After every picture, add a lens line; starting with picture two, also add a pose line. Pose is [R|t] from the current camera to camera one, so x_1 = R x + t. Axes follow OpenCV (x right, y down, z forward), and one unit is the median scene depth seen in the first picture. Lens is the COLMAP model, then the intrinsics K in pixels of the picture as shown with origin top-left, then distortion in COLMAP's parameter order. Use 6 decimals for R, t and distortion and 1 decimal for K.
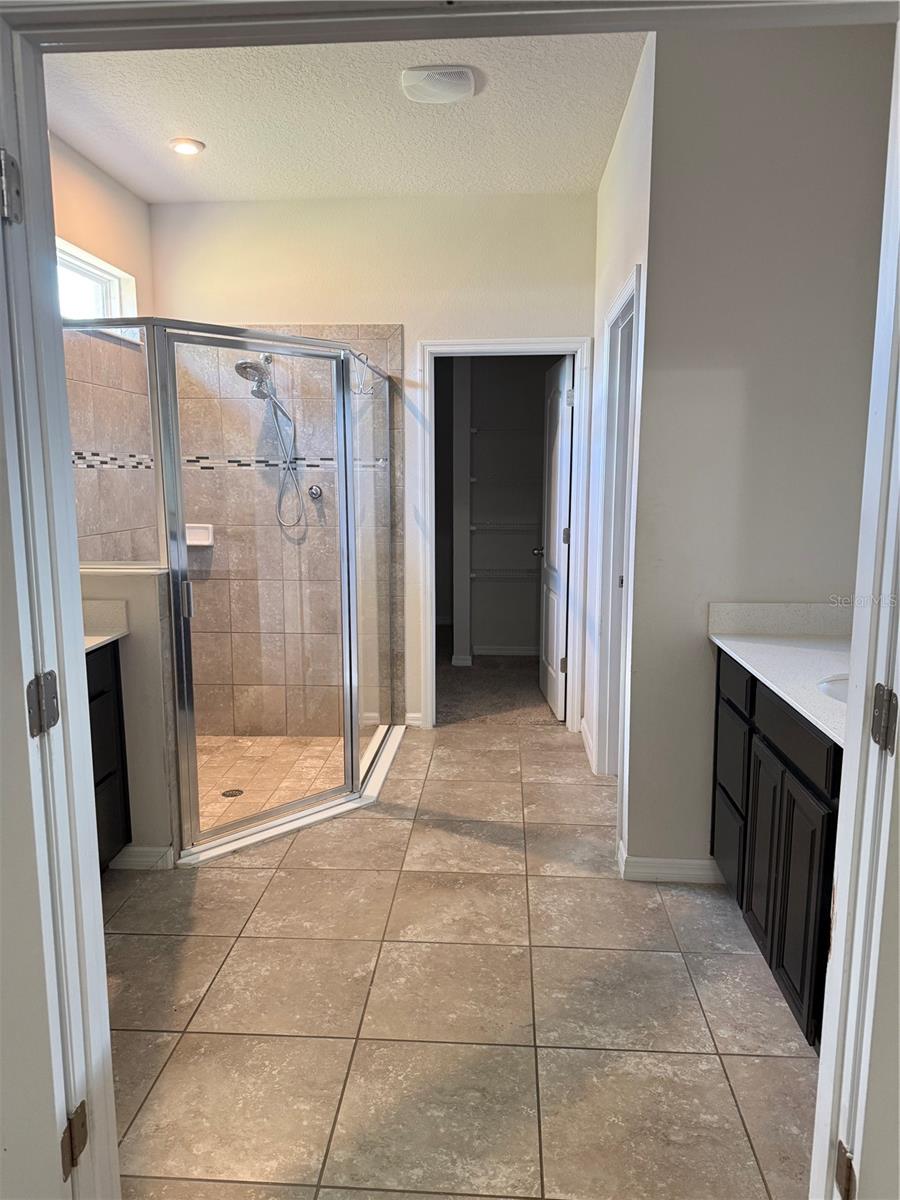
lens RADIAL K [[844.1, 0, 450.0], [0, 844.1, 600.0], [0, 0, 1]] dist [0.056853, -0.094269]
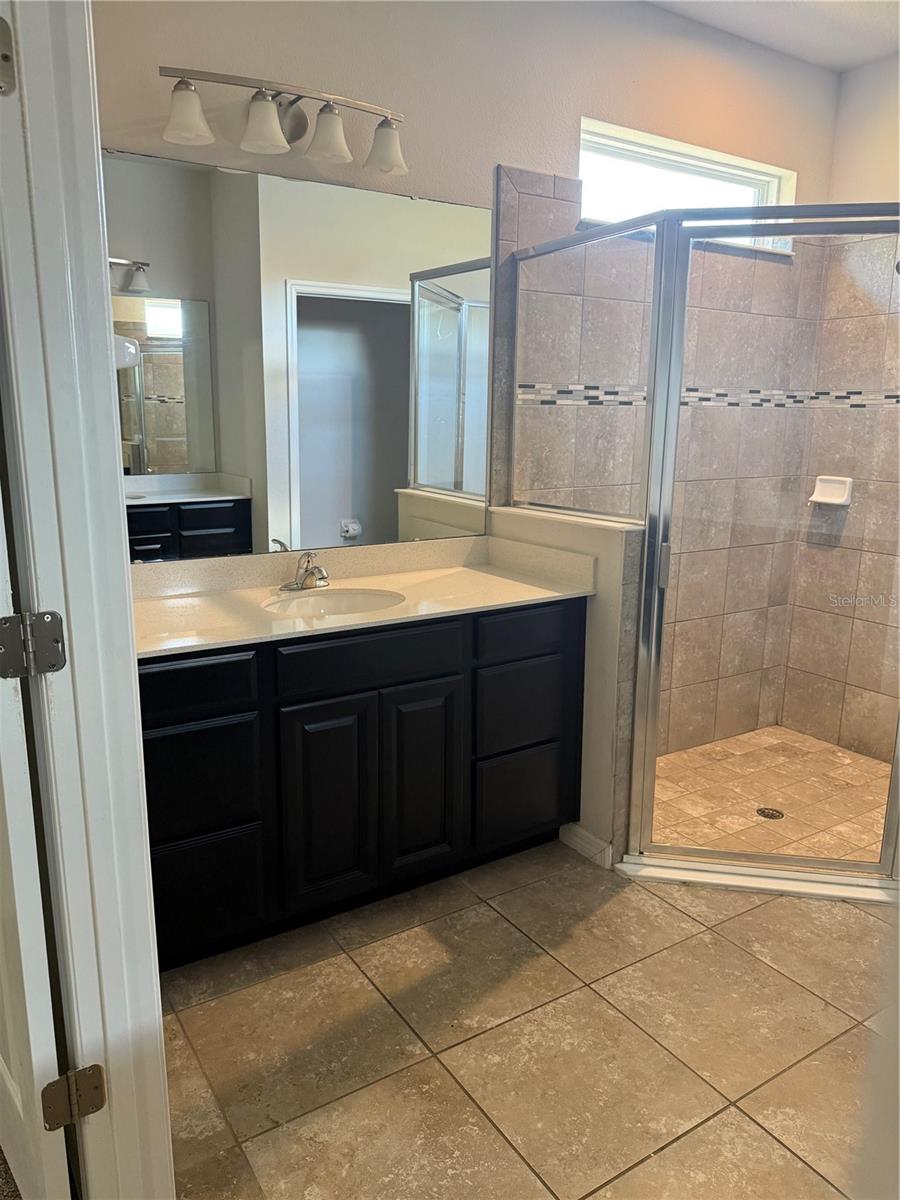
lens RADIAL K [[844.1, 0, 450.0], [0, 844.1, 600.0], [0, 0, 1]] dist [0.056853, -0.094269]
pose [[0.587338, 0.176430, -0.789878, 0.165031], [-0.129096, 0.983878, 0.123769, -0.031672], [0.798980, 0.029275, 0.600645, 0.263606]]
